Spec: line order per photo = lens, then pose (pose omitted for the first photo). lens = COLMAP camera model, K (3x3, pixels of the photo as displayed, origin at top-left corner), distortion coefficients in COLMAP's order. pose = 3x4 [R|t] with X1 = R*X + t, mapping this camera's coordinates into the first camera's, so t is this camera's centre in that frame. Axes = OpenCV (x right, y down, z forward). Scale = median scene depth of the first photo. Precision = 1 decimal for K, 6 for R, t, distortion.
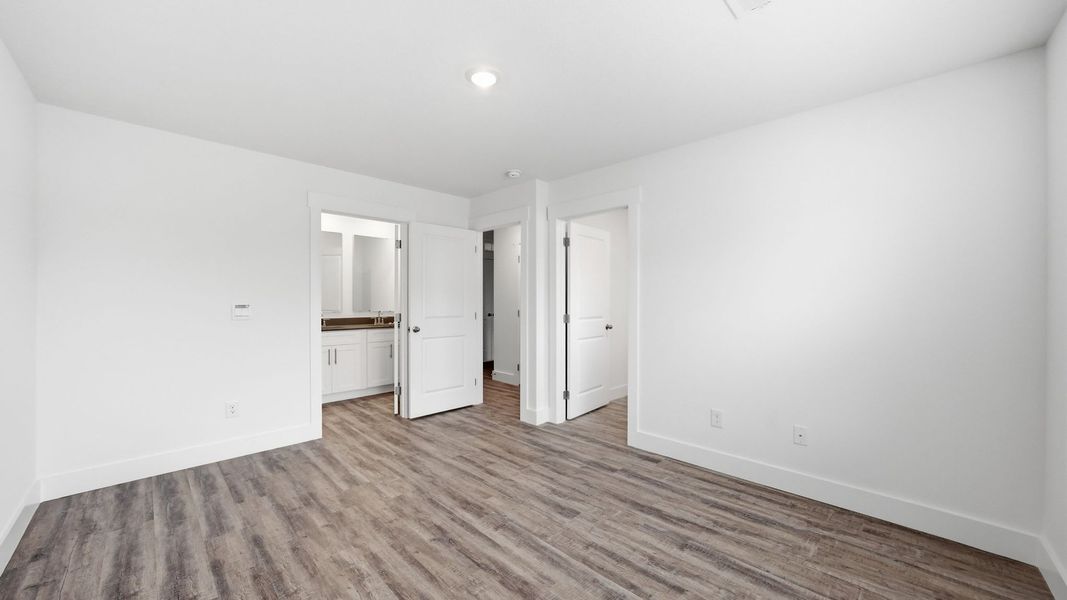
lens RADIAL K [[401.0, 0, 533.5], [0, 401.0, 300.0], [0, 0, 1]] dist [-0.011578, 0.000159]
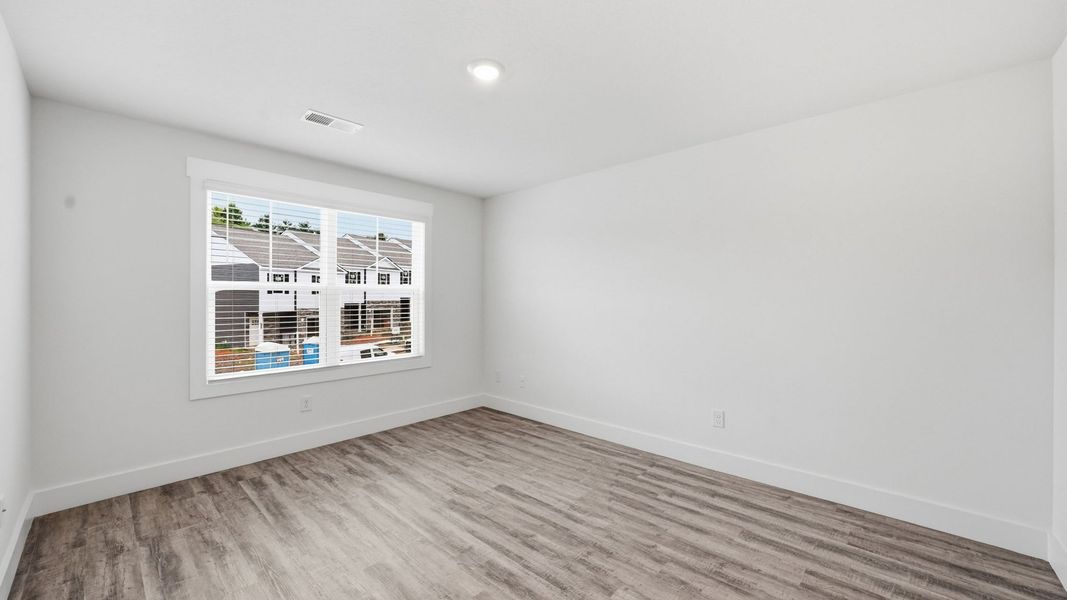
lens RADIAL K [[401.0, 0, 533.5], [0, 401.0, 300.0], [0, 0, 1]] dist [-0.011578, 0.000159]
pose [[-0.999515, -0.002792, -0.031002, -0.212399], [-0.003007, 0.999972, 0.006900, -0.015746], [0.030981, 0.006990, -0.999496, 1.961362]]
